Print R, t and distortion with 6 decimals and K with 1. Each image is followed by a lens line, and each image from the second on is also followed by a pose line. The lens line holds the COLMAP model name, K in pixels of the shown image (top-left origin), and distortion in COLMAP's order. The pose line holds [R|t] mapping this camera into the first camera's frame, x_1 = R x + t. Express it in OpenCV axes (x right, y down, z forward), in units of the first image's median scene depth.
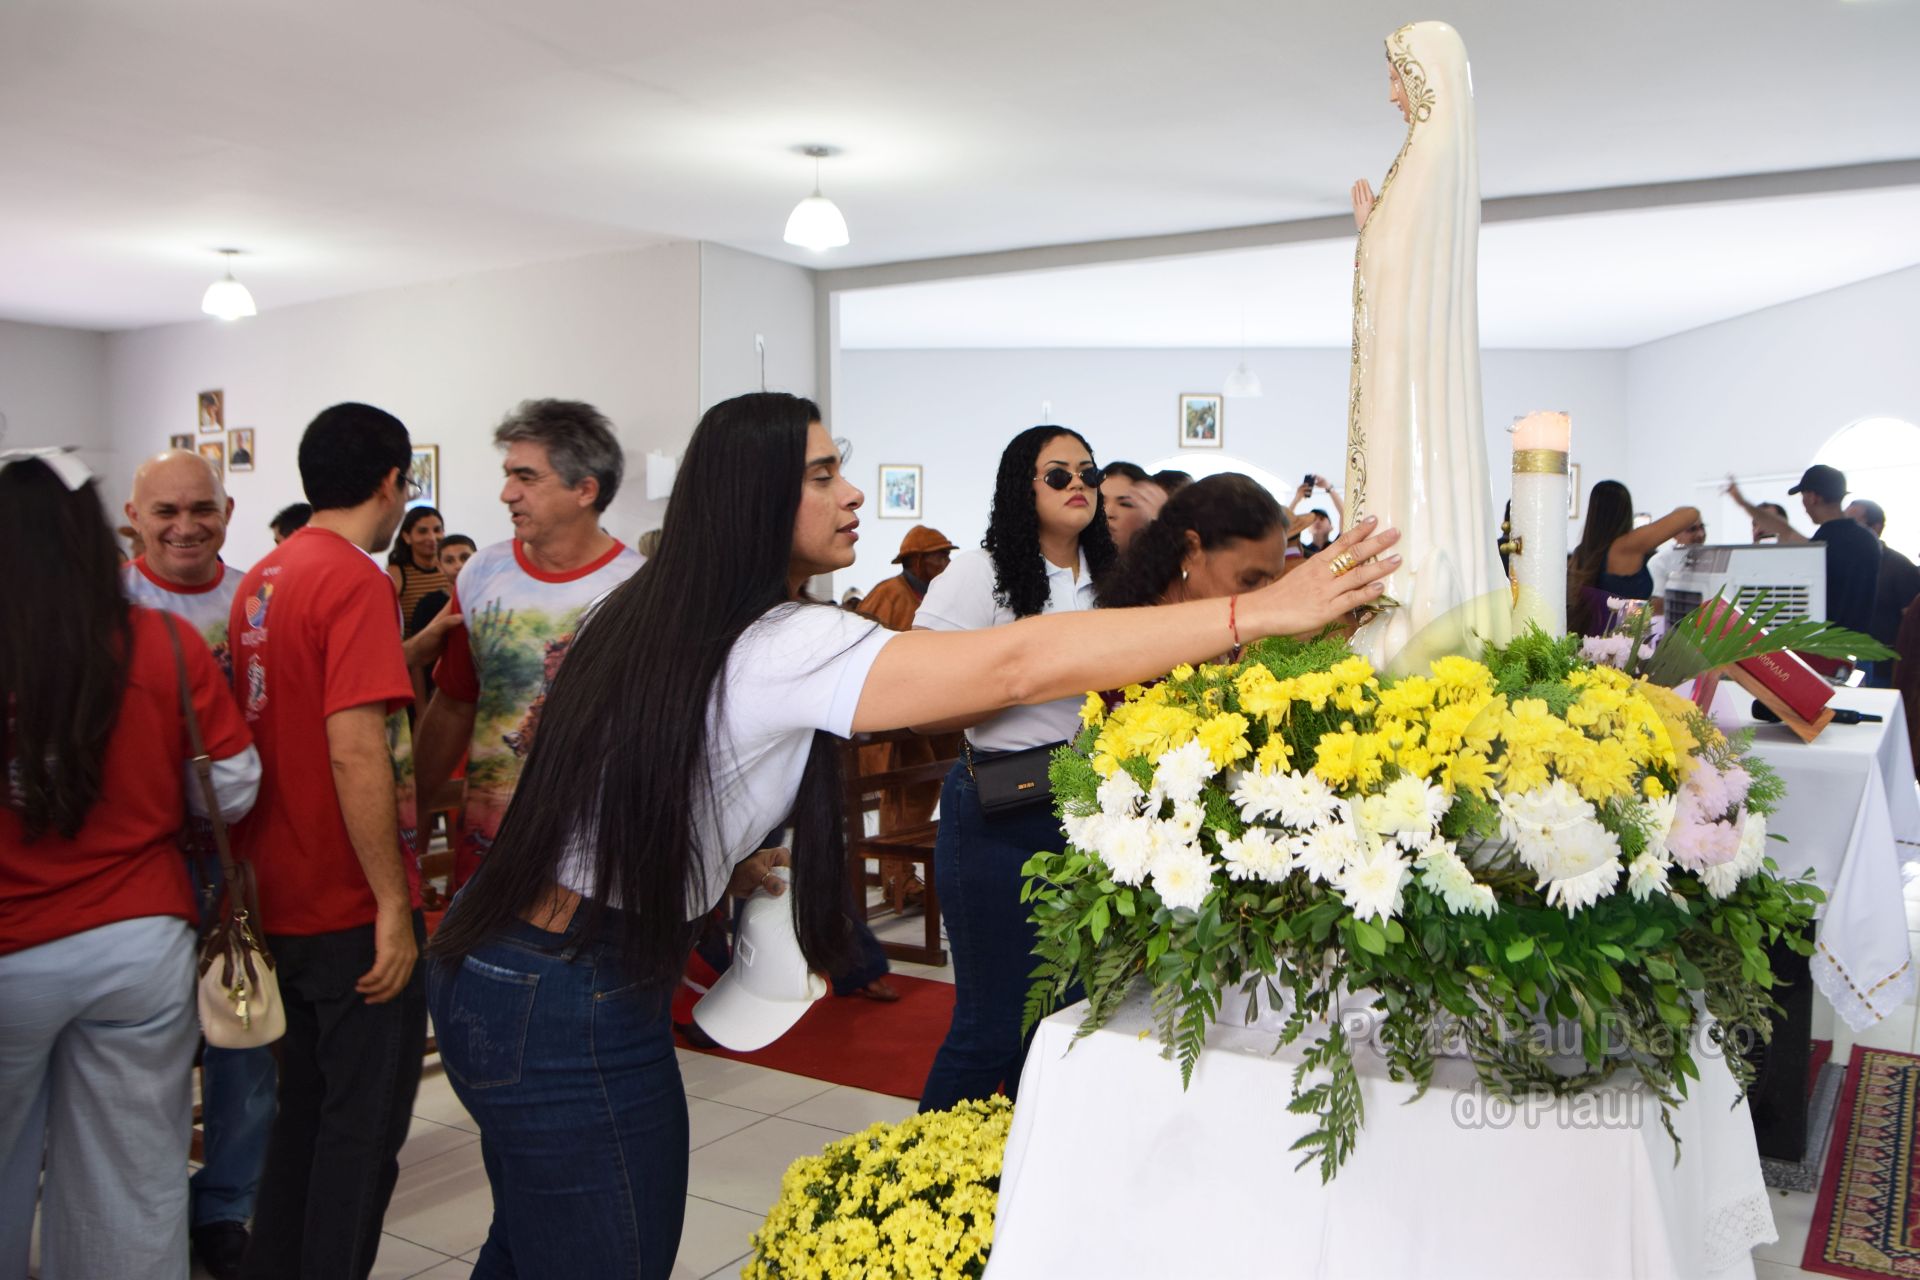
lens RADIAL K [[1600.3, 0, 1078.2], [0, 1600.3, 585.9], [0, 0, 1]] dist [-0.151835, 0.150067]
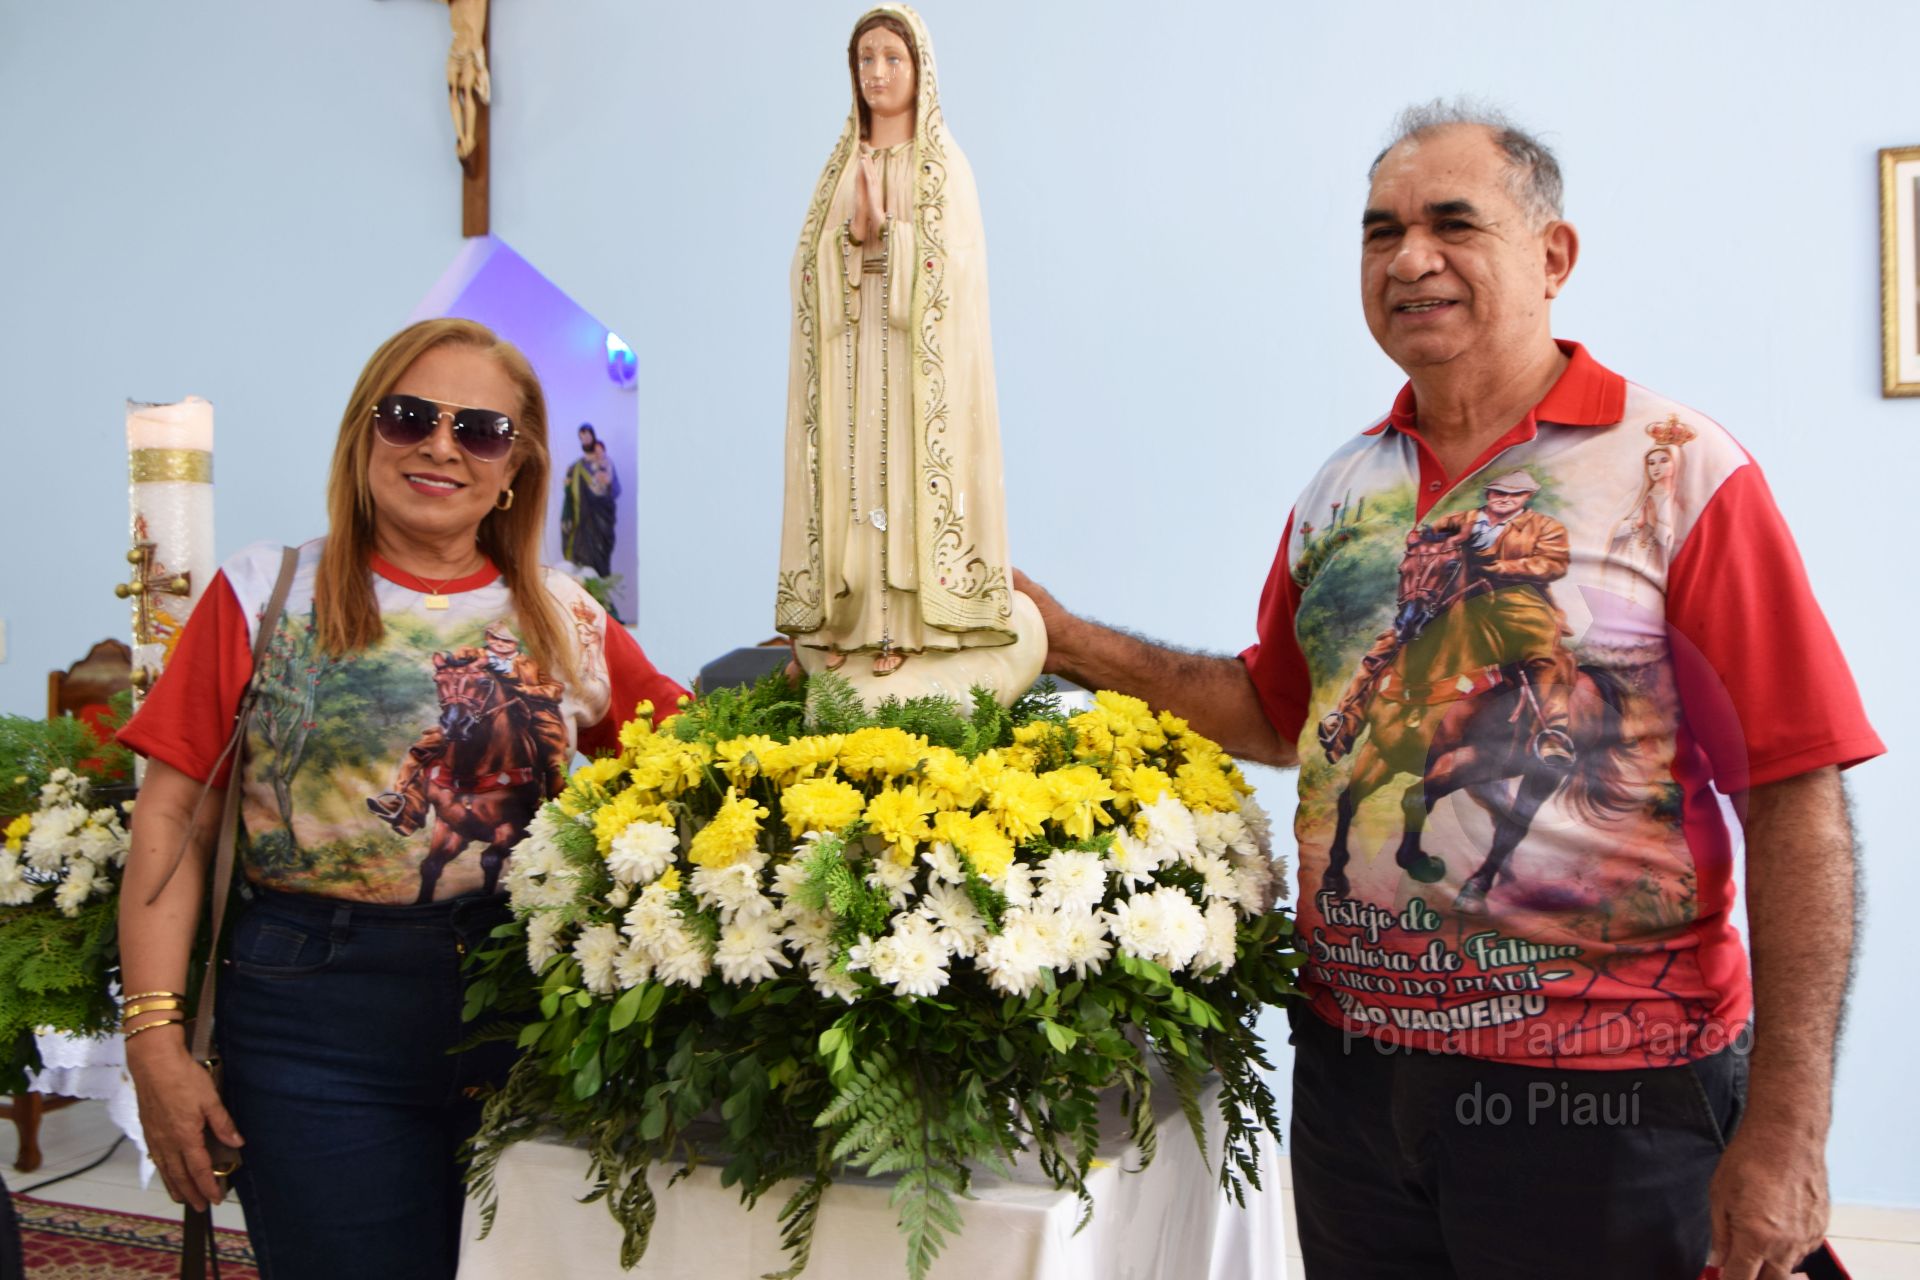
lens RADIAL K [[1886.5, 0, 1001.7], [0, 1886.5, 606.3], [0, 0, 1]] dist [-0.058826, 0.005189]
pose [[-0.125903, -0.000354, 0.992042, -0.979010], [0.026043, 0.999654, 0.003662, -0.015817], [-0.991701, 0.026297, -0.125851, 1.228773]]
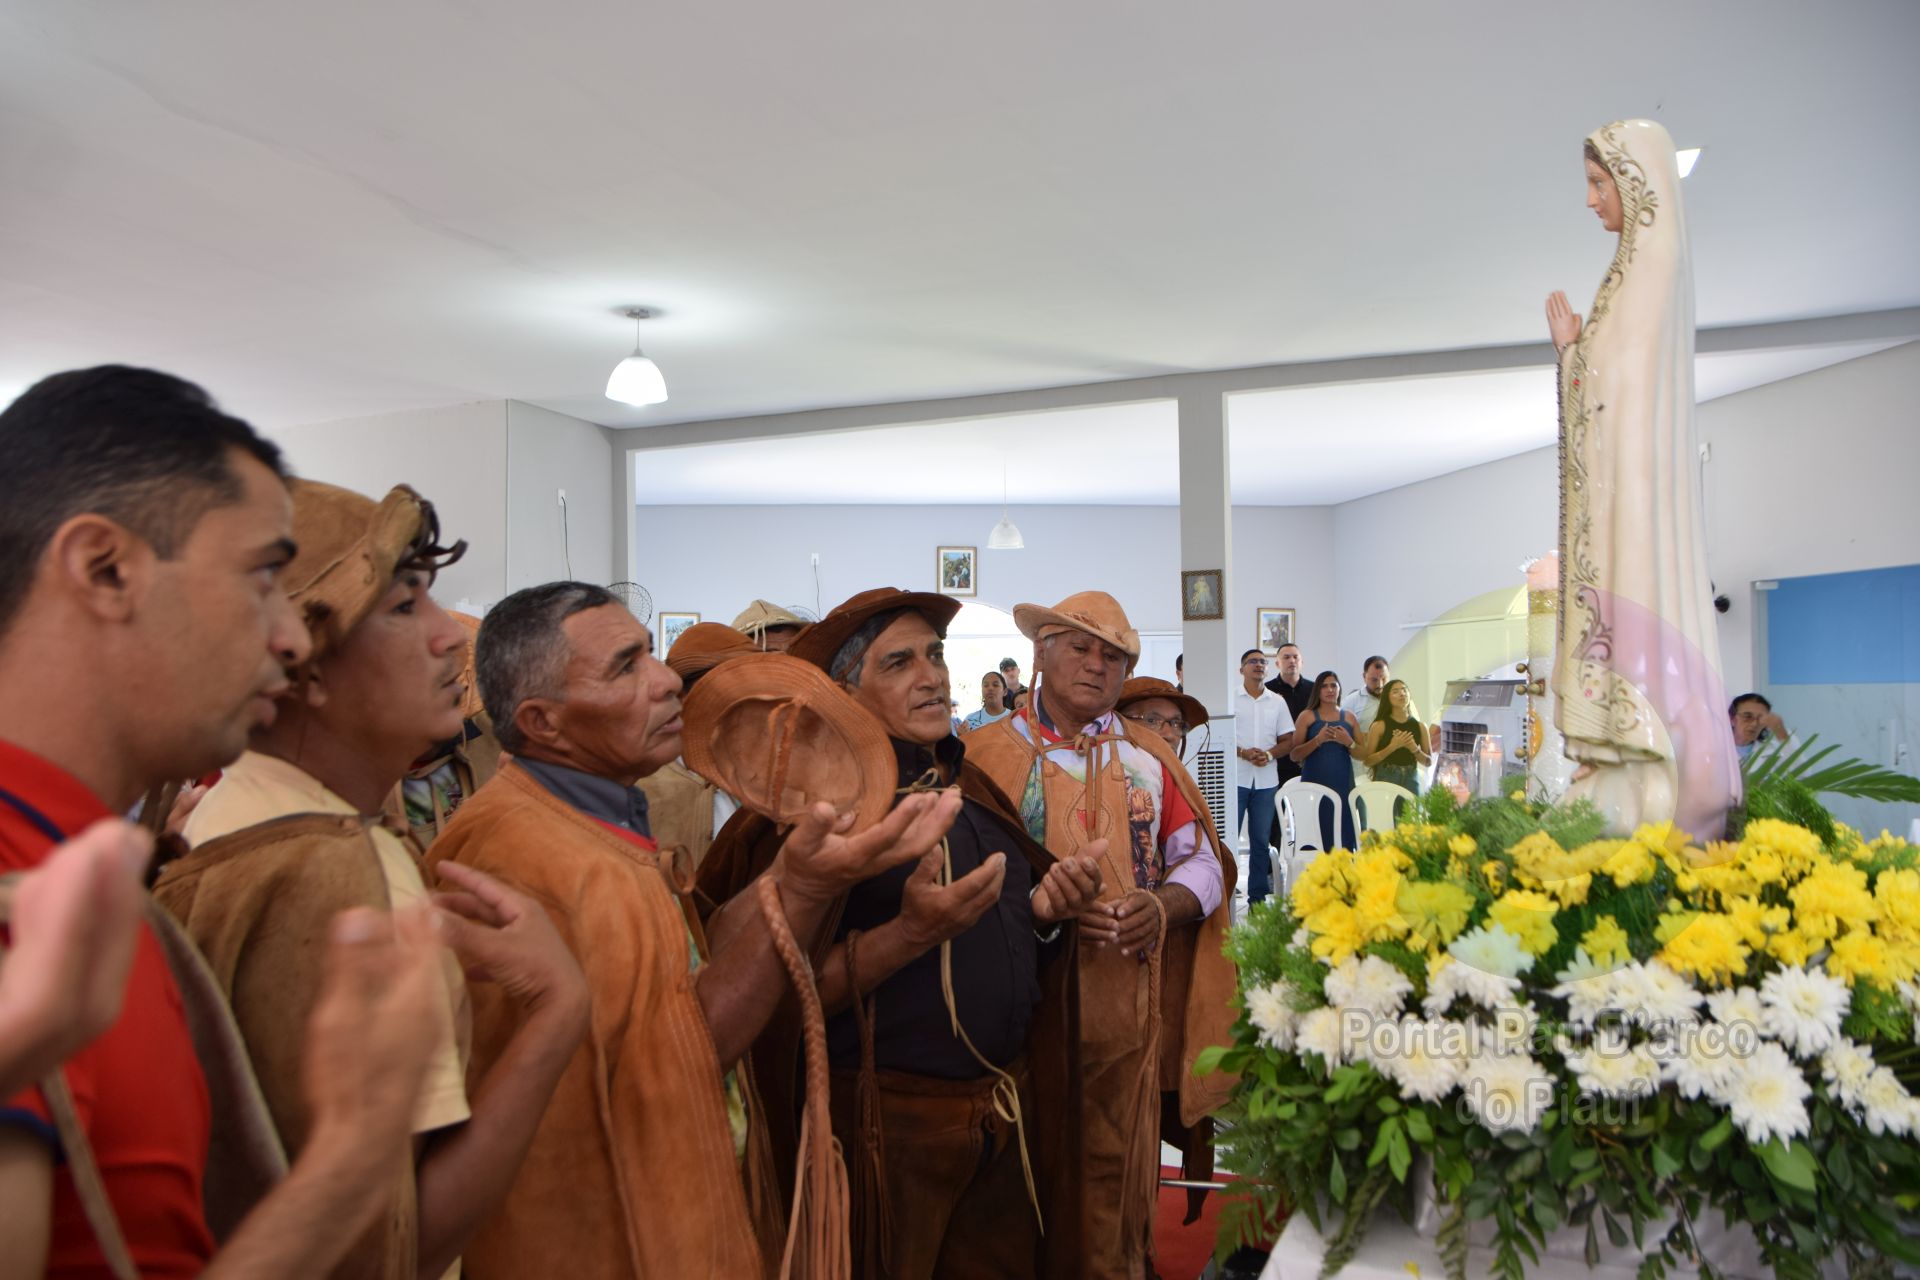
lens RADIAL K [[1424.7, 0, 959.6], [0, 1424.7, 656.2], [0, 0, 1]] dist [-0.123257, 0.098901]
pose [[0.993829, -0.006713, 0.110719, -0.294400], [0.011658, 0.998960, -0.044076, -0.017423], [-0.110308, 0.045095, 0.992874, 0.288601]]
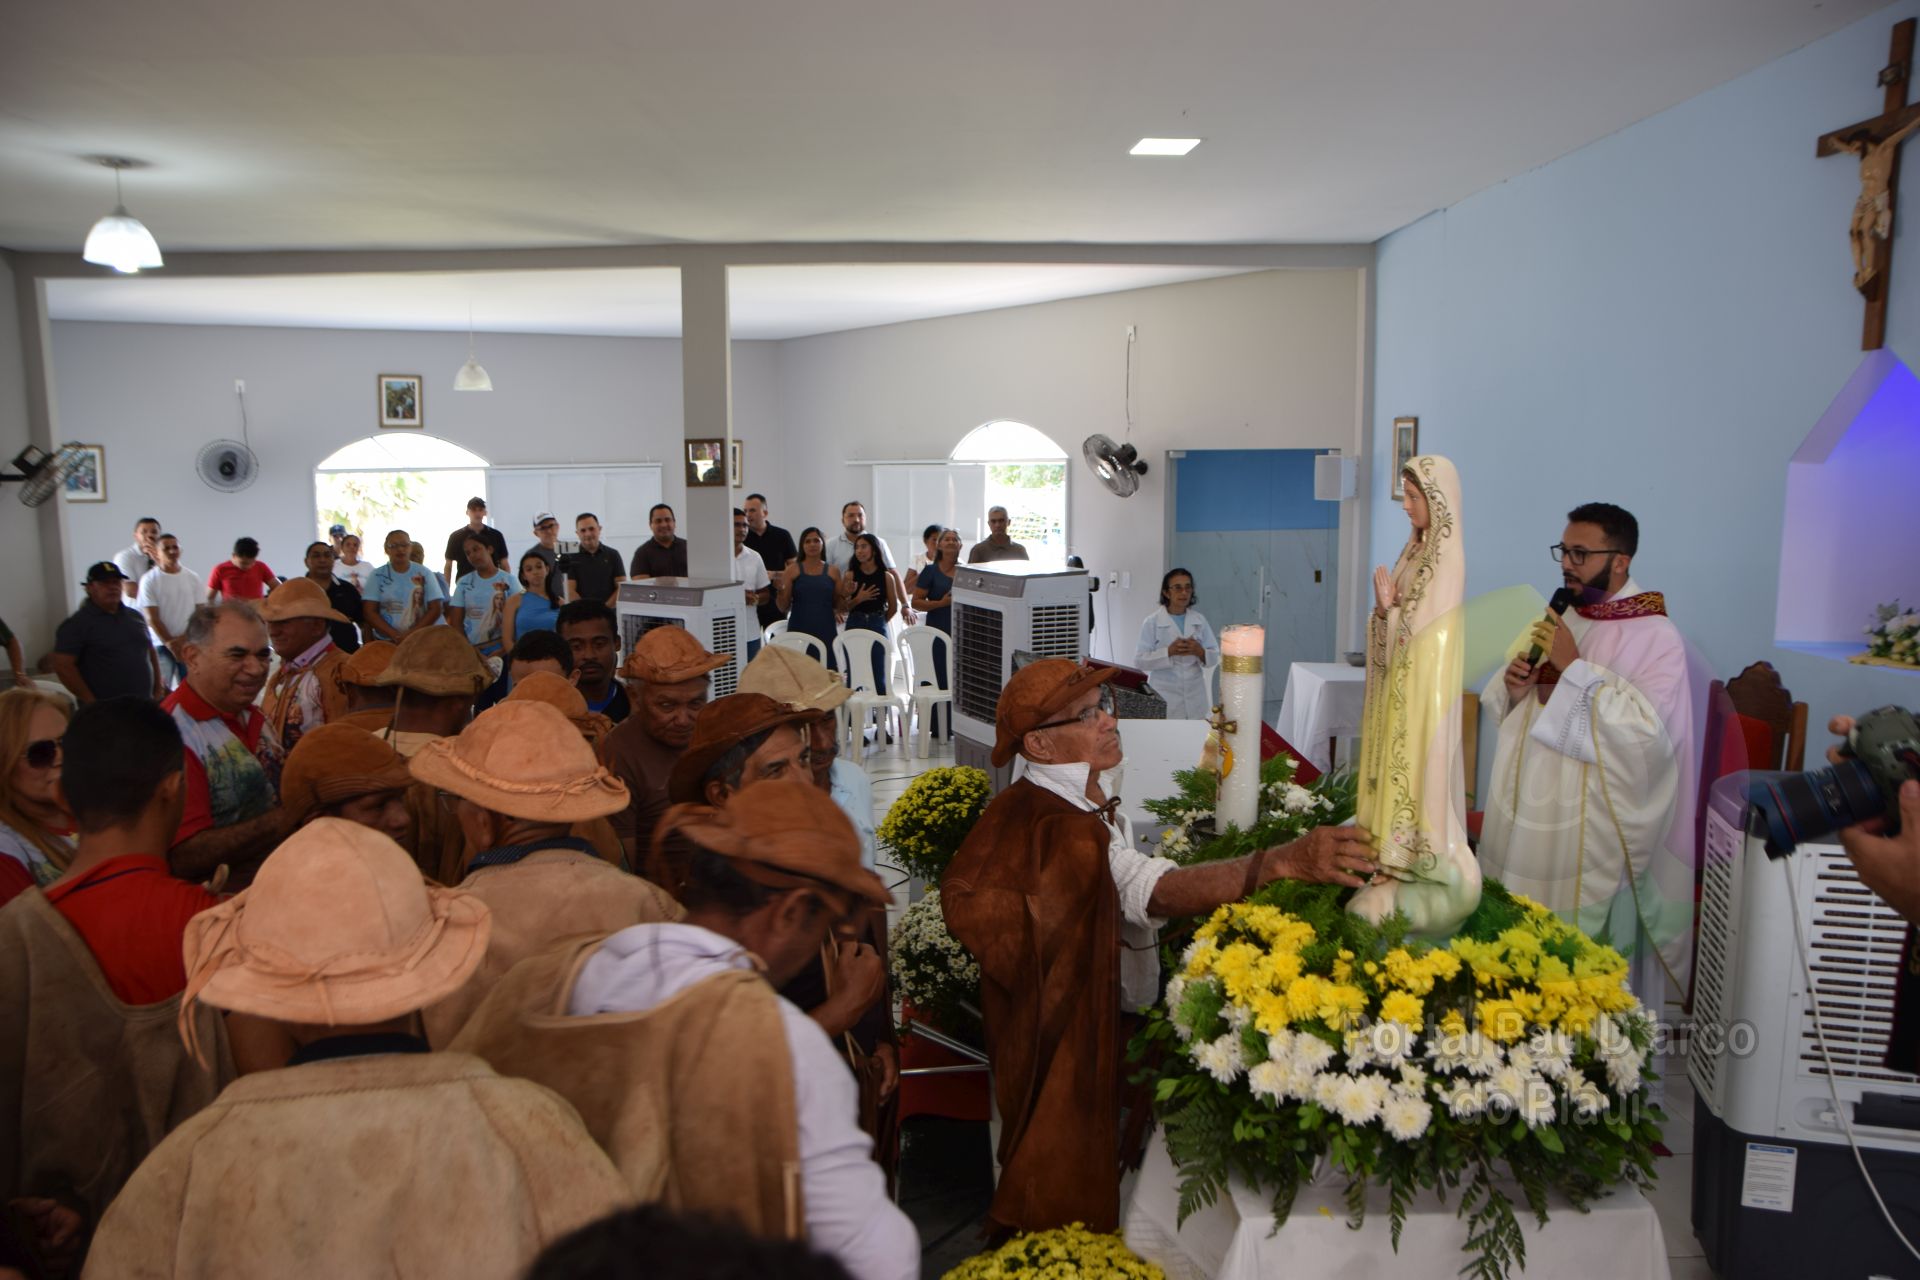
lens RADIAL K [[1419.4, 0, 958.7], [0, 1419.4, 656.6], [0, 0, 1]] dist [-0.124435, 0.099711]
pose [[0.855568, -0.072078, 0.512649, -0.879563], [0.013593, 0.993046, 0.116936, -0.377501], [-0.517513, -0.093078, 0.850598, 0.173782]]
